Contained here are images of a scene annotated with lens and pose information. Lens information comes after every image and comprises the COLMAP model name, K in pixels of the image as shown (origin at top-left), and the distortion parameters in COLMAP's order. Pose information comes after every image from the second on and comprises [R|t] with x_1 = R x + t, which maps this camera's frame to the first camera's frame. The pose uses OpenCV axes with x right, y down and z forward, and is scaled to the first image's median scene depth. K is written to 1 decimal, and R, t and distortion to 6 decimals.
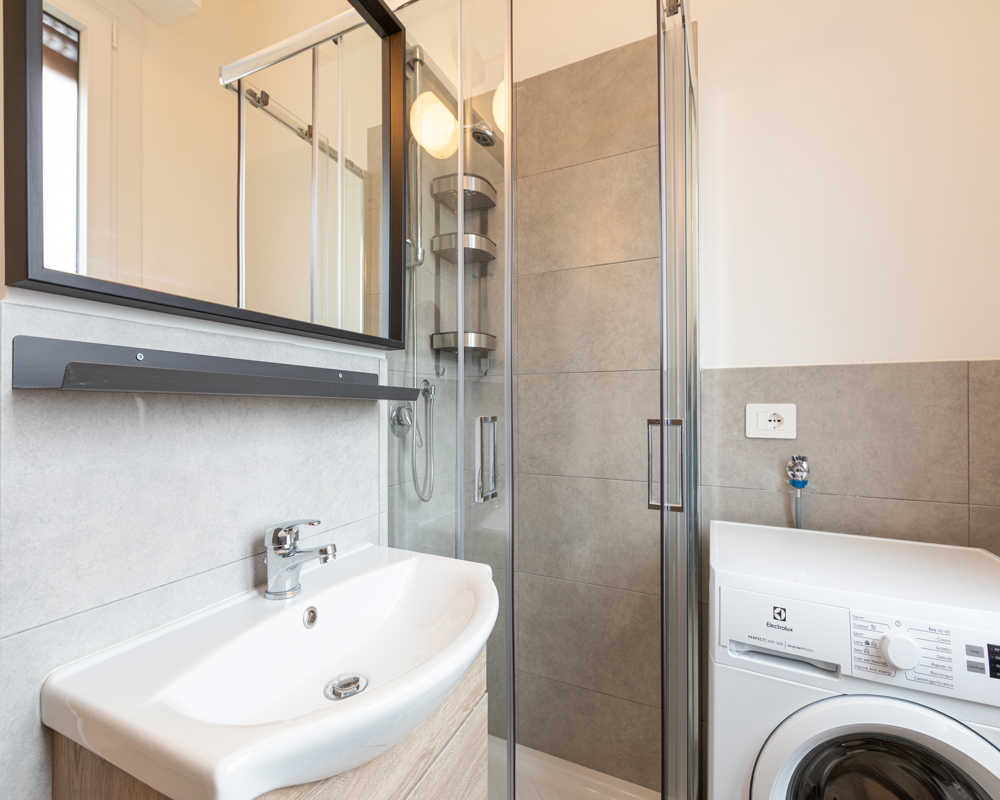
lens RADIAL K [[442.5, 0, 503.8], [0, 442.5, 399.1], [0, 0, 1]] dist [0.003967, -0.000034]
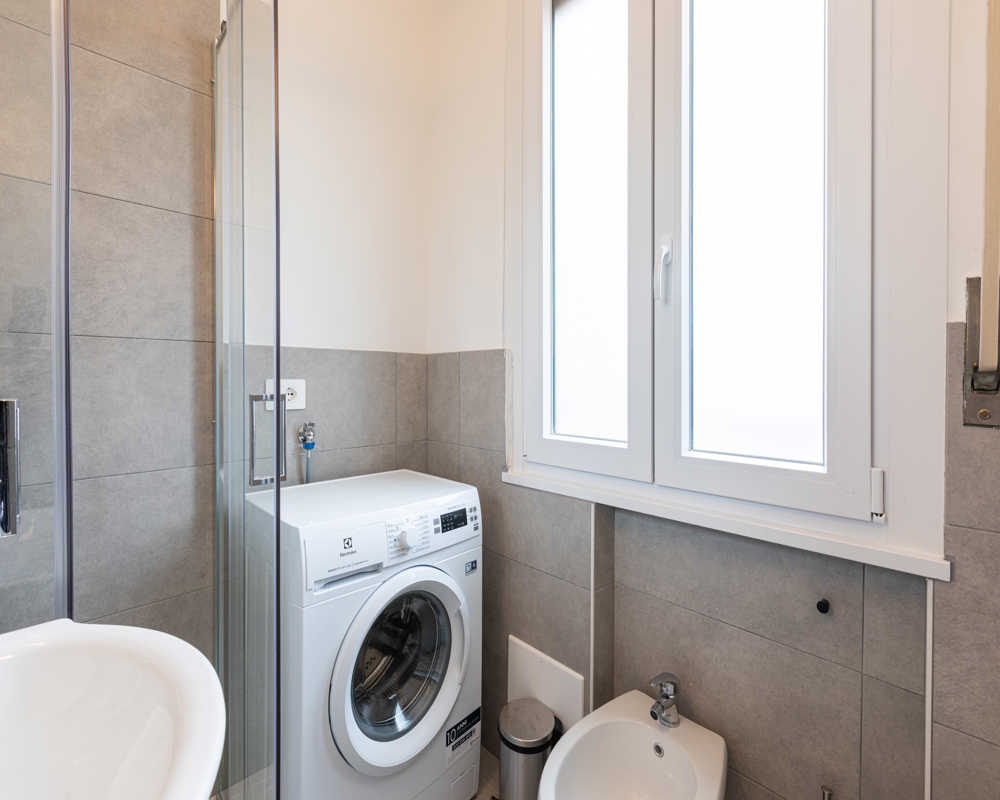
lens RADIAL K [[442.5, 0, 503.9], [0, 442.5, 380.7], [0, 0, 1]] dist [0.003967, -0.000034]
pose [[0.352331, -0.001328, 0.935874, -0.404384], [-0.011717, 0.999914, 0.005830, 0.001399], [-0.935802, -0.013020, 0.352285, 0.128552]]
